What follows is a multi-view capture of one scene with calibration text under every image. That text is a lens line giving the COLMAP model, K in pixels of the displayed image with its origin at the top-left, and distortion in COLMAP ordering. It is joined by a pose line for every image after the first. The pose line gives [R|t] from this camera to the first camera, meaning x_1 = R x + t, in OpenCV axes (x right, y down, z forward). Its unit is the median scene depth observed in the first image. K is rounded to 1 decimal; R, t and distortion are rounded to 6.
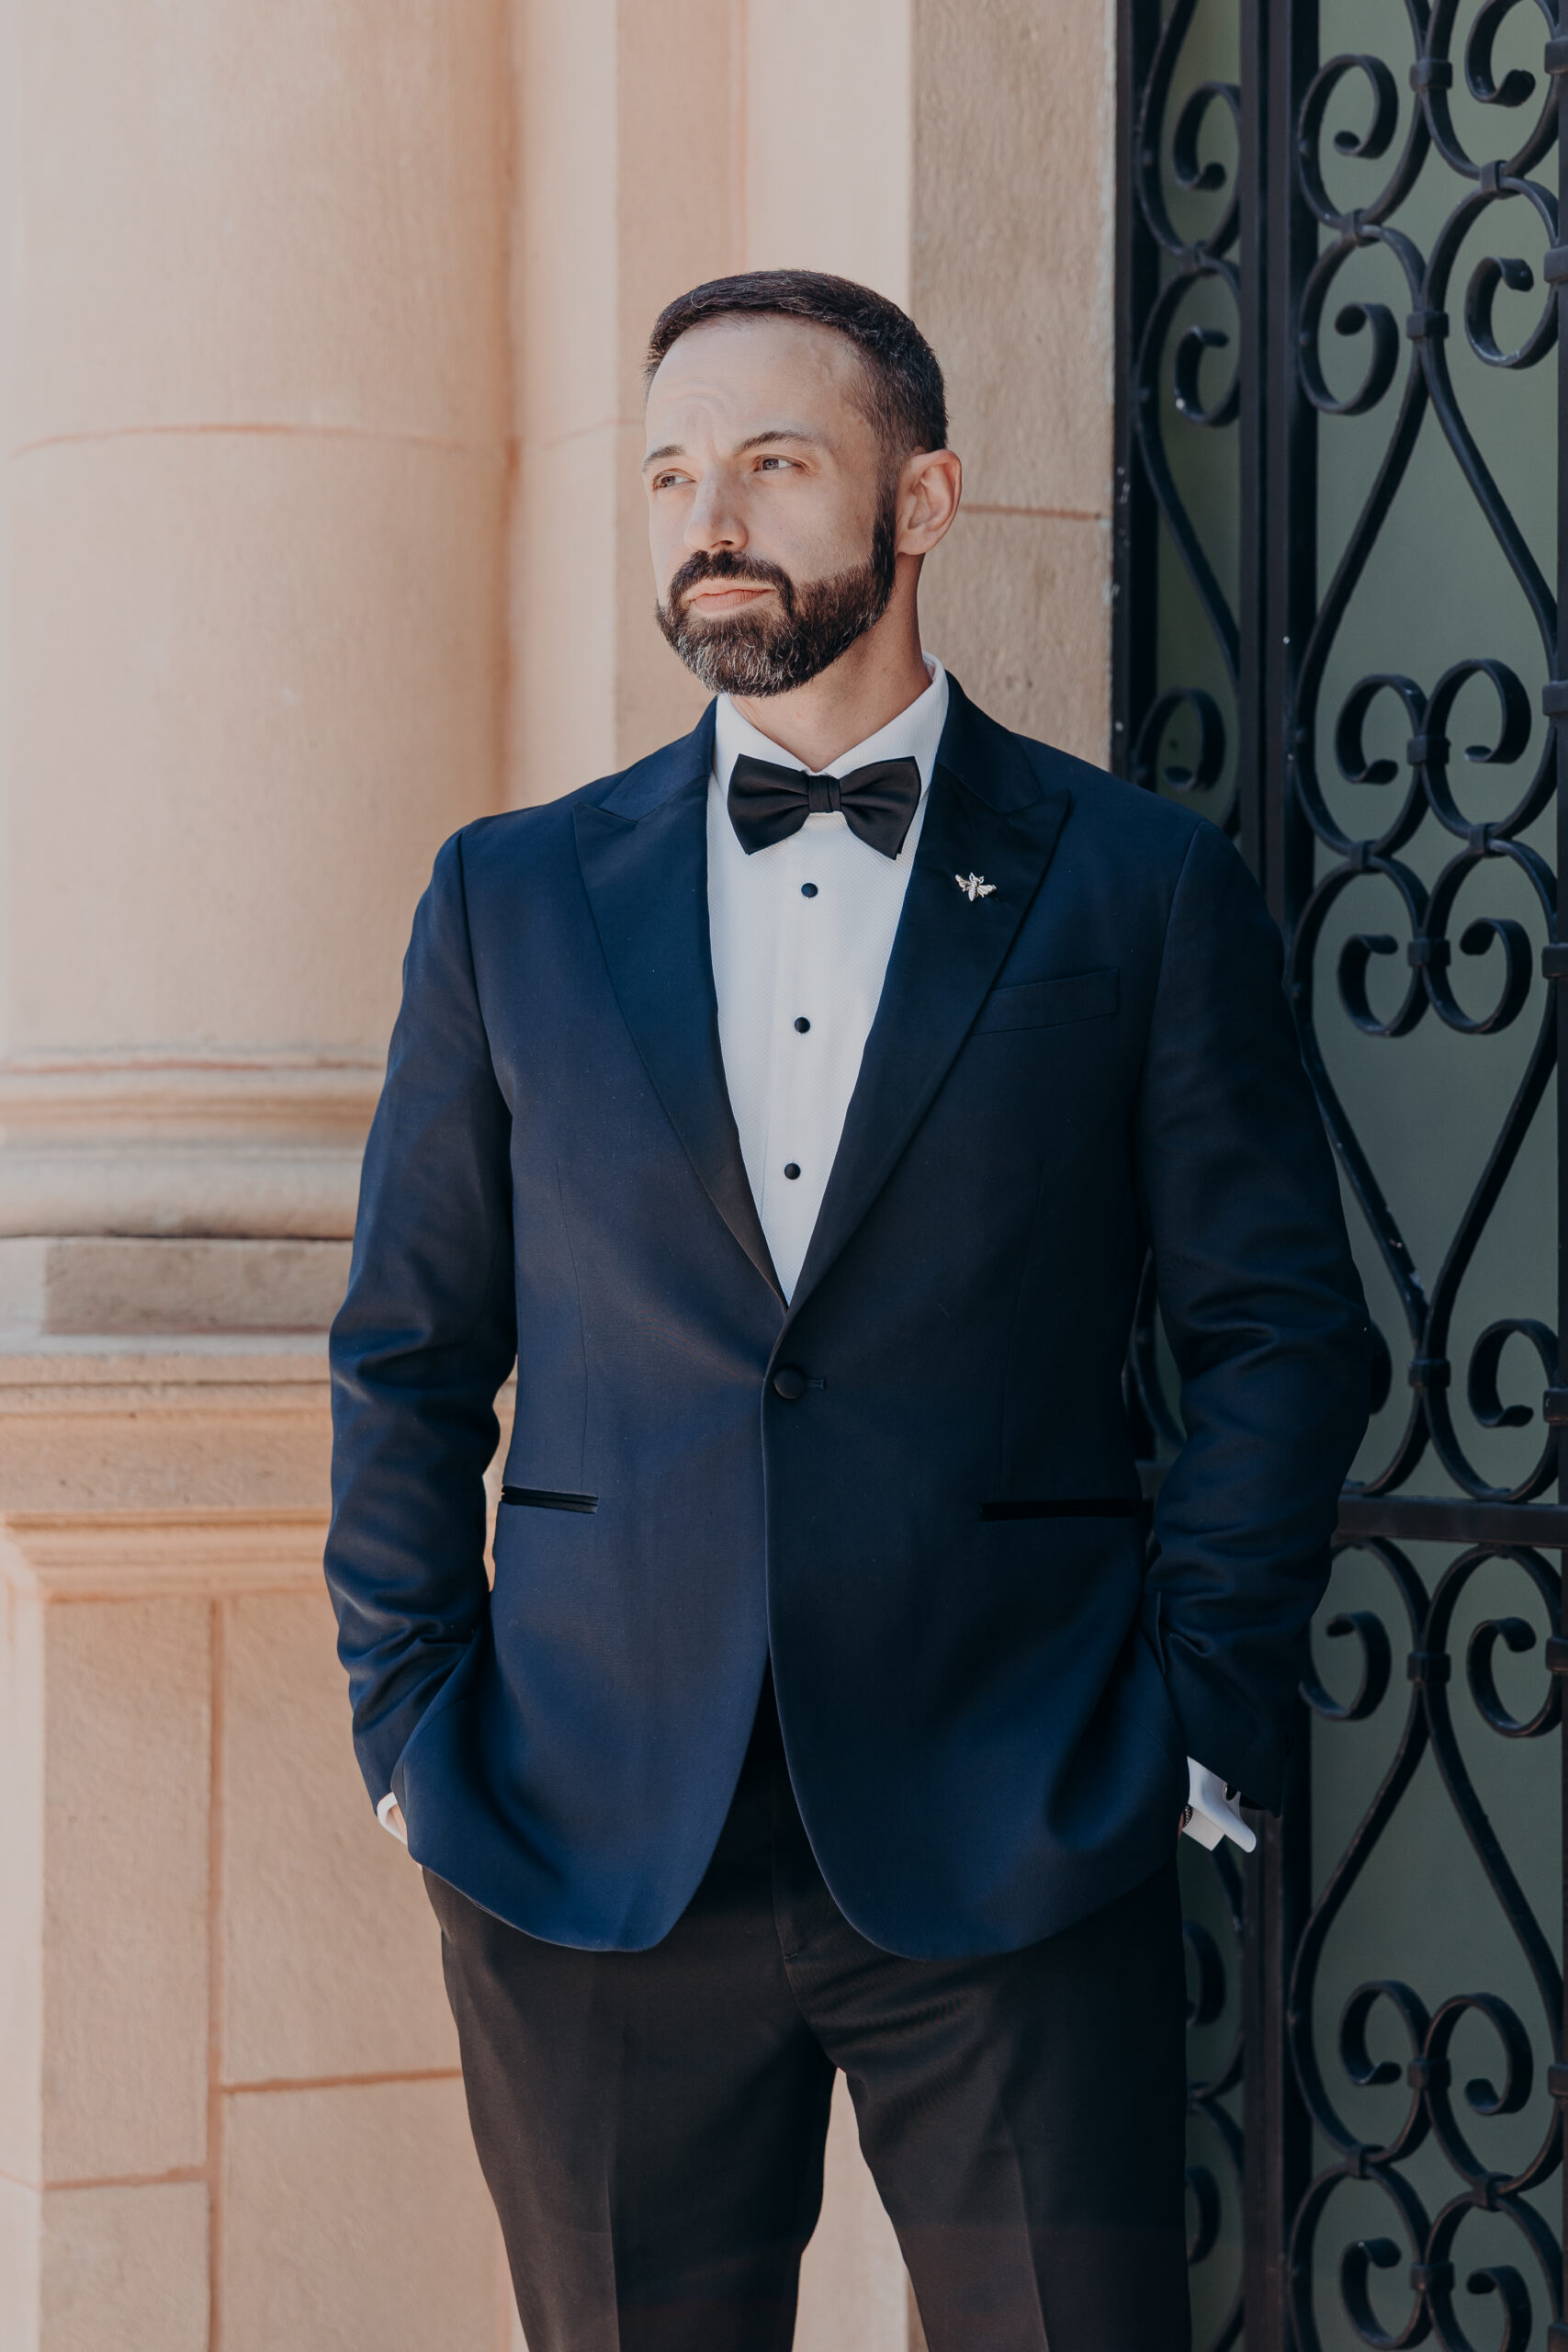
lens RADIAL K [[4680.7, 0, 875.1], [0, 4680.7, 1364.0], [0, 0, 1]] dist [0.033864, 0.018588]
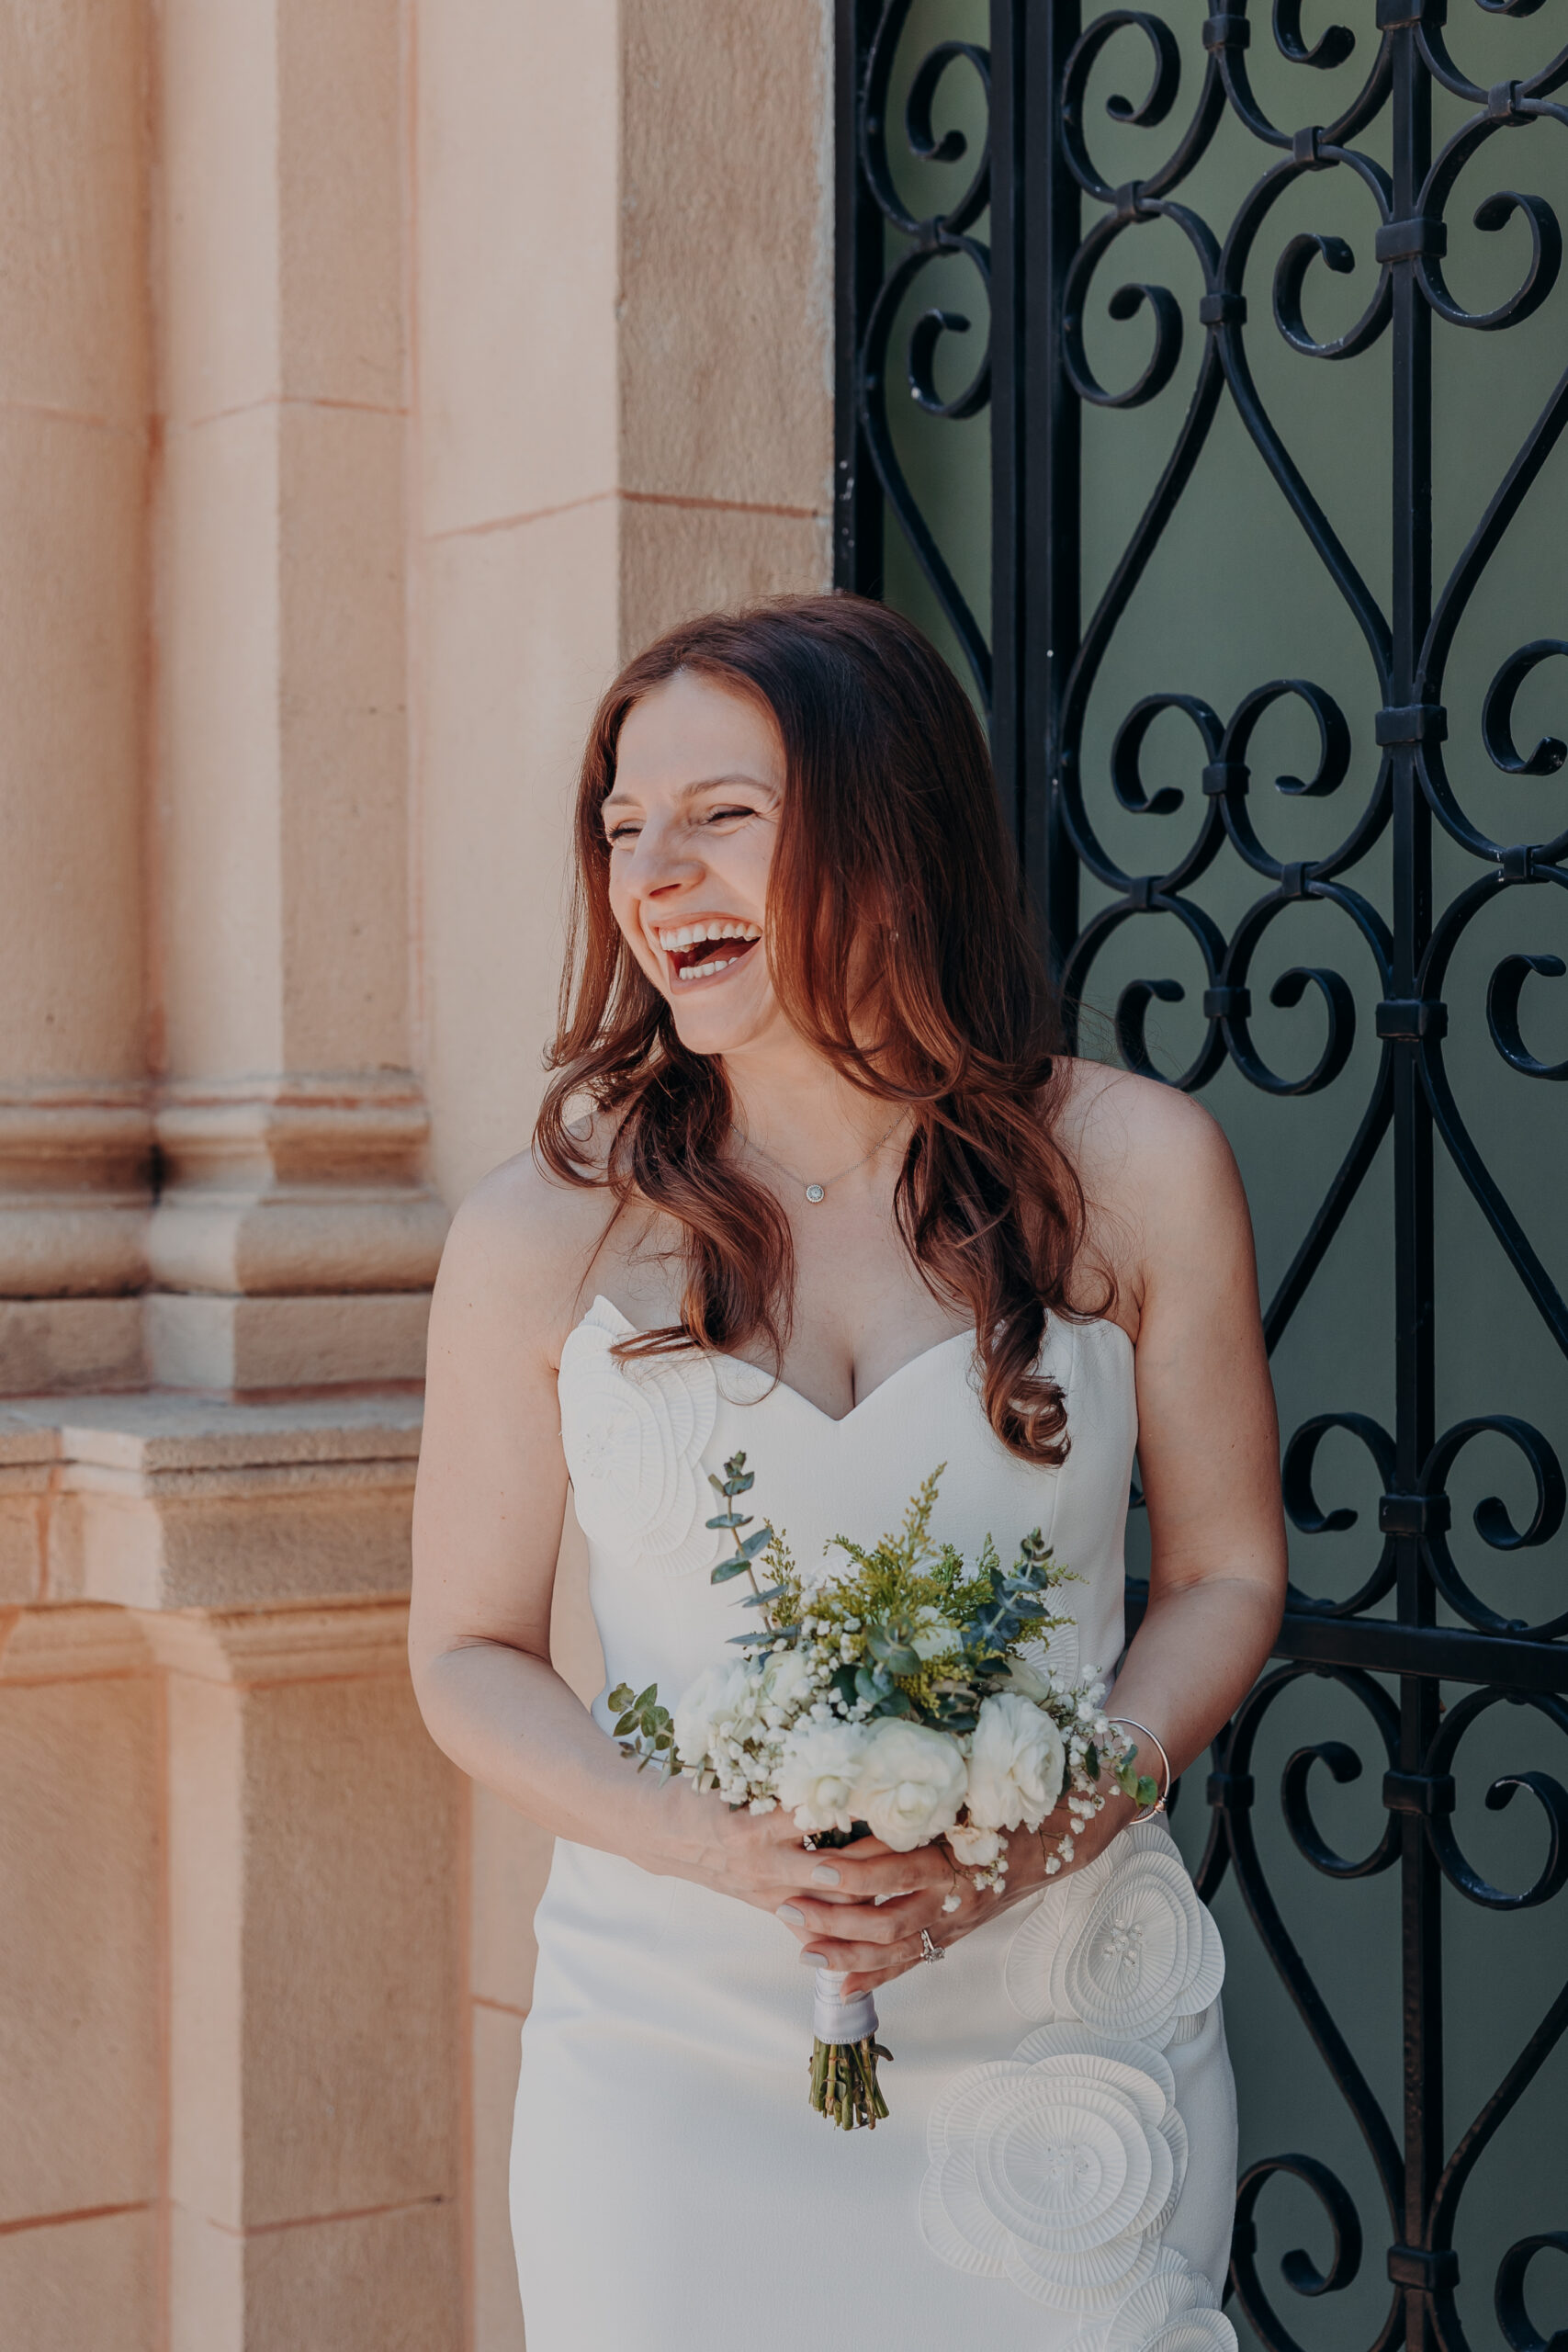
lens RADIAL K [[3586.4, 0, 784.0], [0, 3586.4, 1176.0], [0, 0, 1]] dist [0.037182, -0.035054]
pose [[0.988981, -0.005871, 0.147923, -0.068162], [0.005640, 0.999982, 0.001979, -0.055014], [-0.147932, -0.001123, 0.988997, 0.319669]]
